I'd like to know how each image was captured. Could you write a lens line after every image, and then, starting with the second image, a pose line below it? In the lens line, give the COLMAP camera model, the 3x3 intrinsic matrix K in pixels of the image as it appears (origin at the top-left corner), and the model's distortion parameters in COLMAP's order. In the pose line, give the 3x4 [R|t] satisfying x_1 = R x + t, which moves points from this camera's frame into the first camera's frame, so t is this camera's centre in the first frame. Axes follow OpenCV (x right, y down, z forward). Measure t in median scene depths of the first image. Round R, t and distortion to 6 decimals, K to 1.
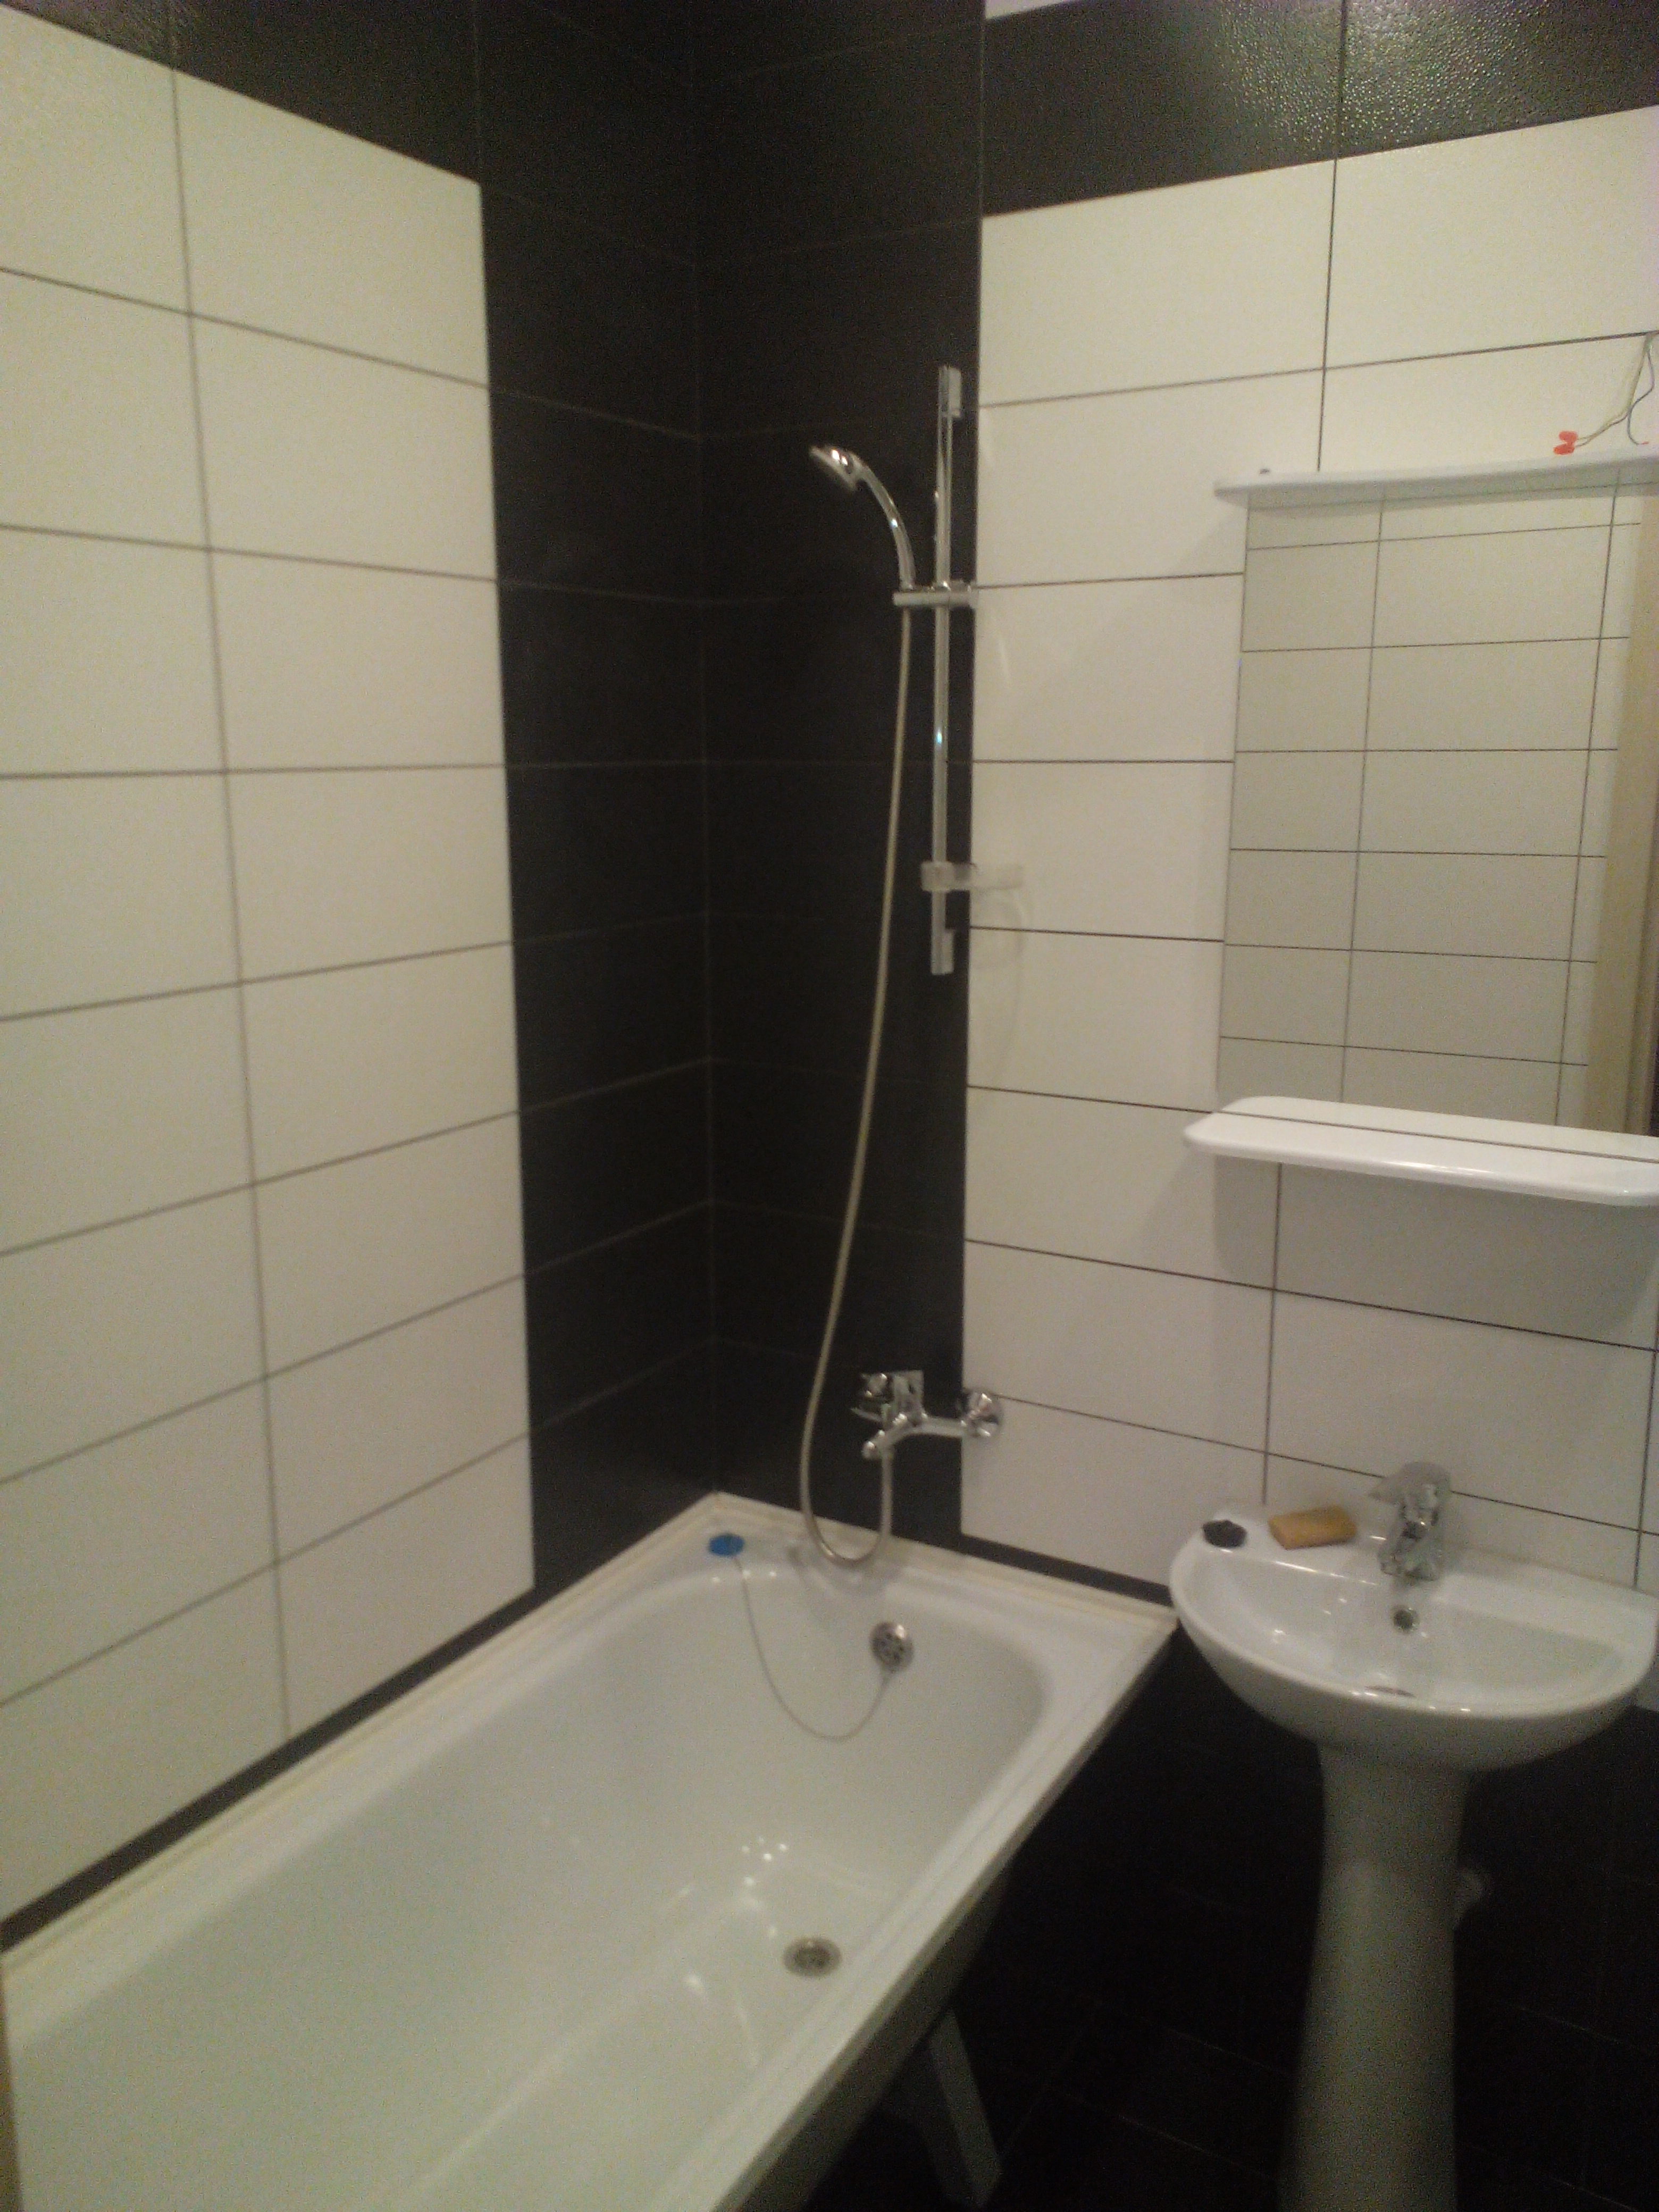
lens RADIAL K [[1795.2, 0, 829.5], [0, 1795.2, 1106.0], [0, 0, 1]] dist [0.048423, -0.002087]
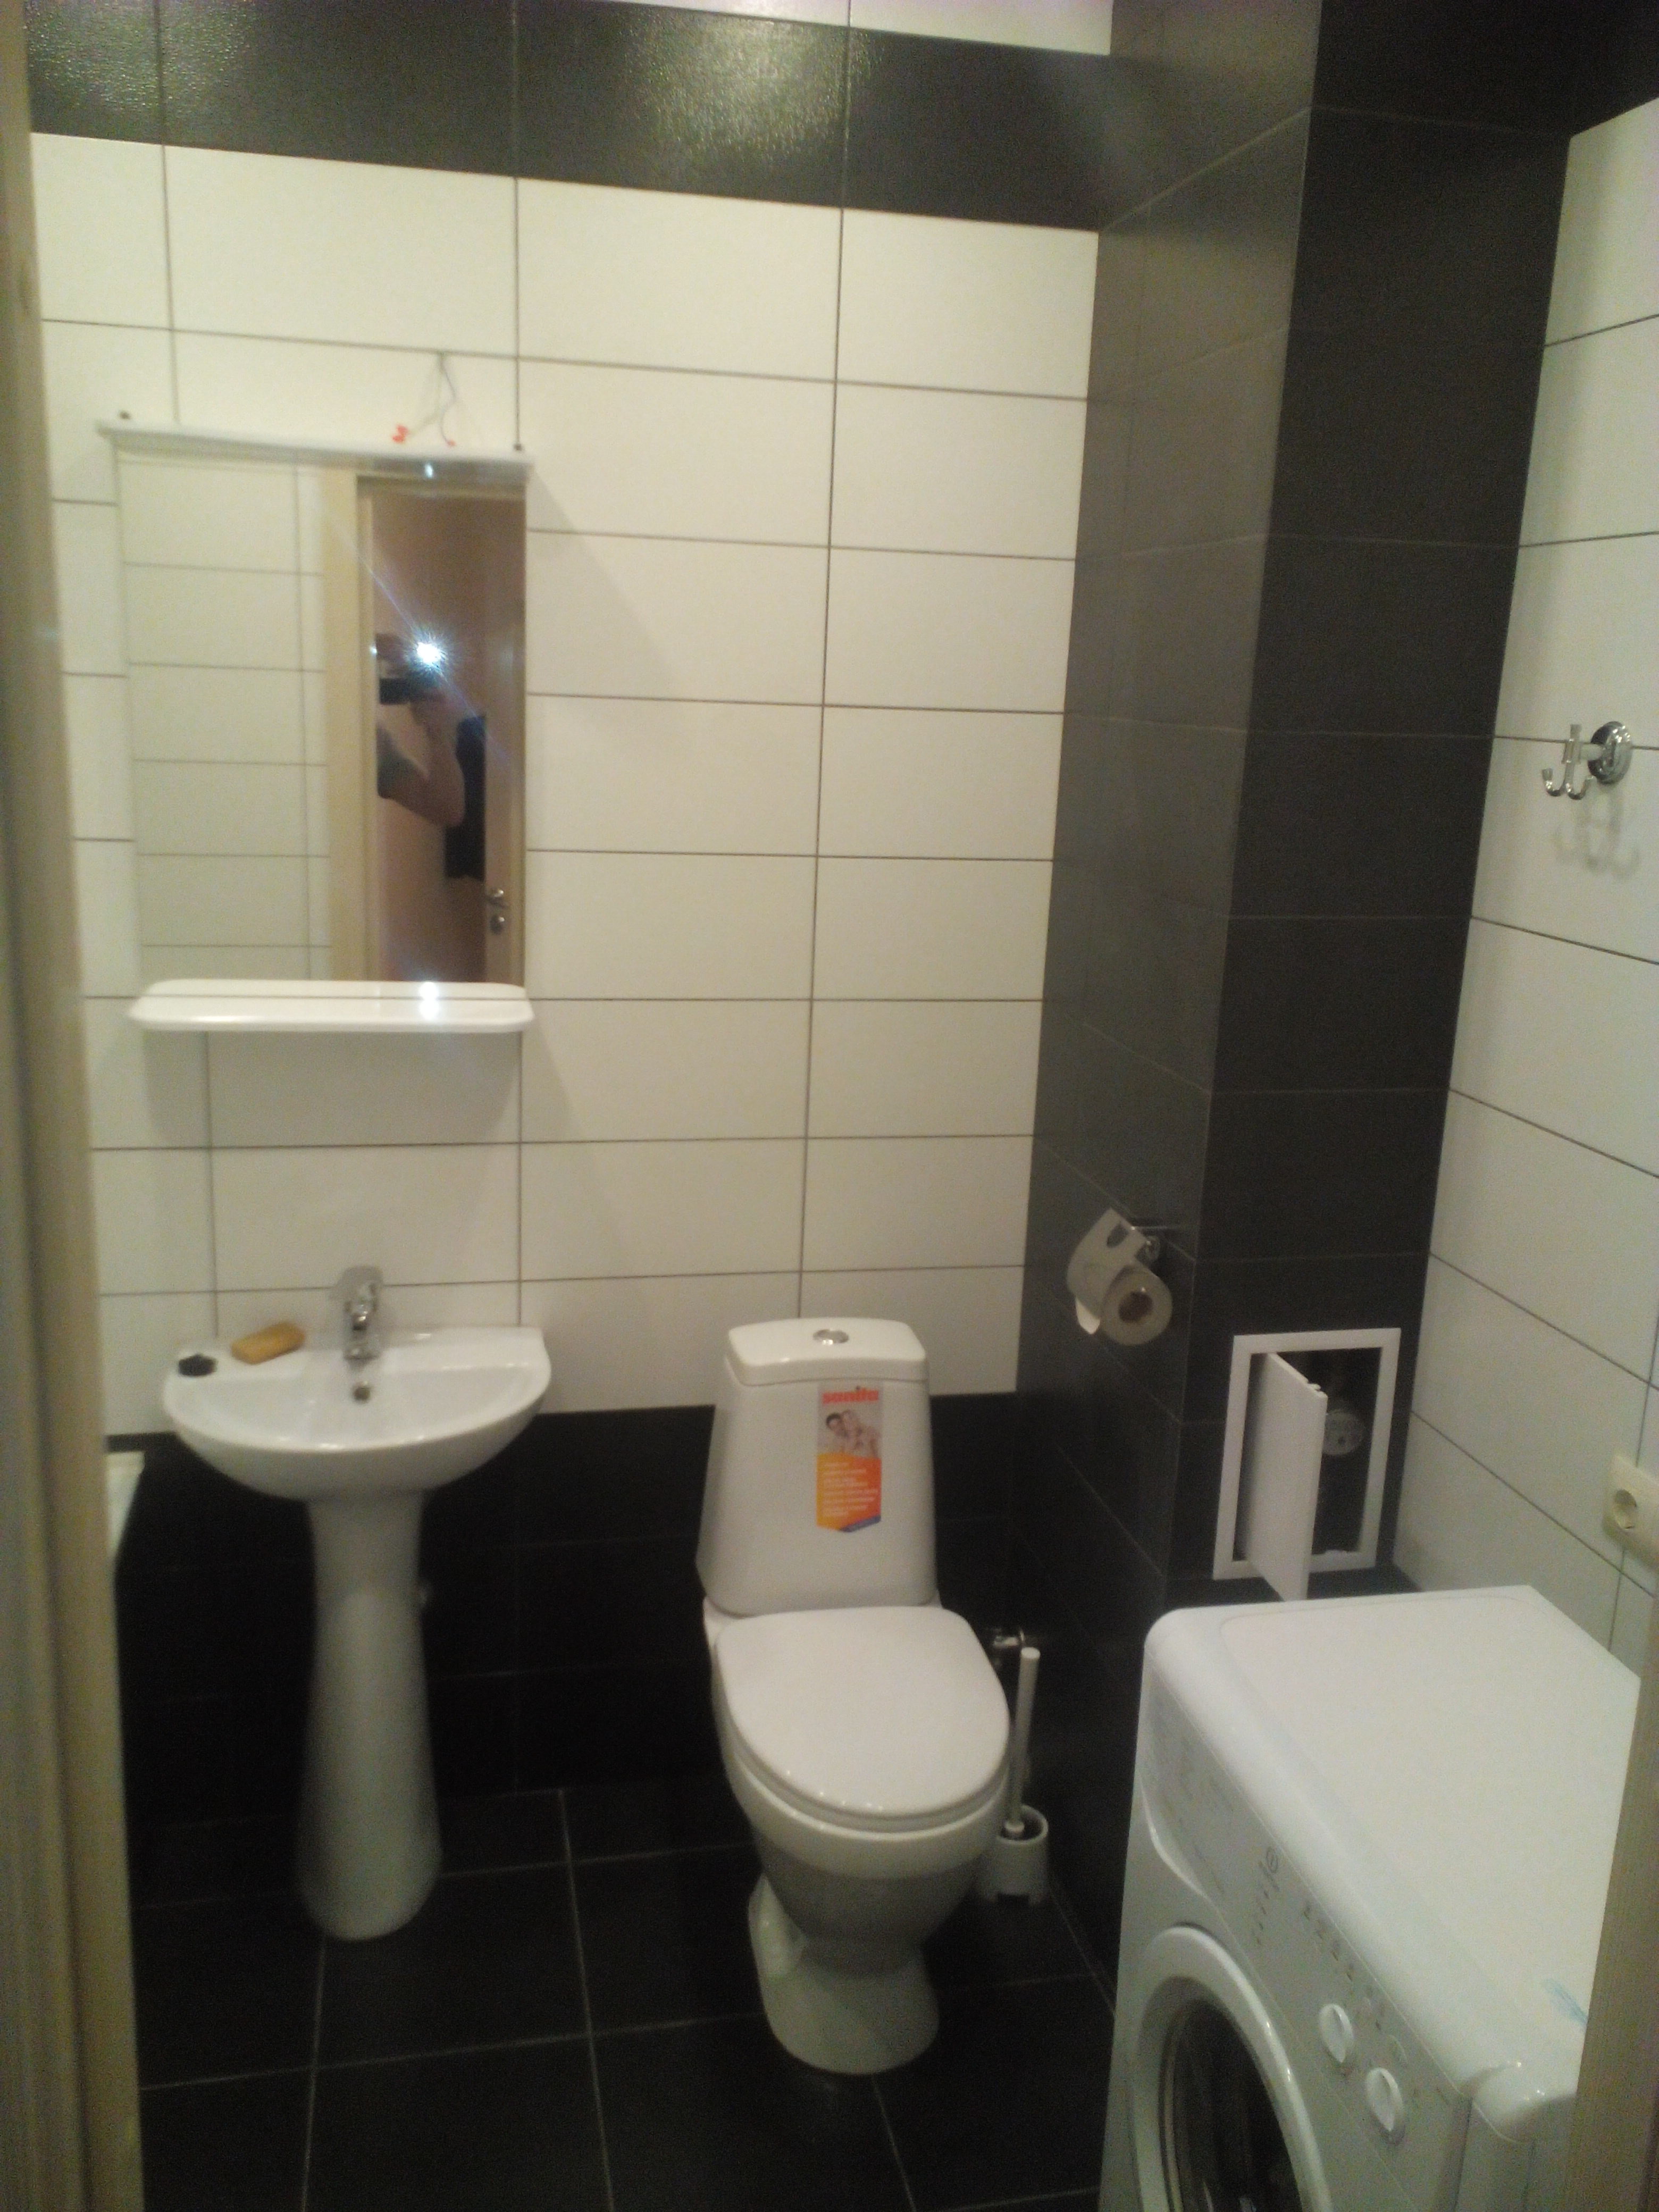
lens RADIAL K [[1795.2, 0, 829.5], [0, 1795.2, 1106.0], [0, 0, 1]] dist [0.048423, -0.002087]
pose [[0.730534, -0.133381, 0.669723, -0.236494], [0.099964, 0.991062, 0.088338, 0.015260], [-0.675520, 0.002415, 0.737338, -0.109663]]
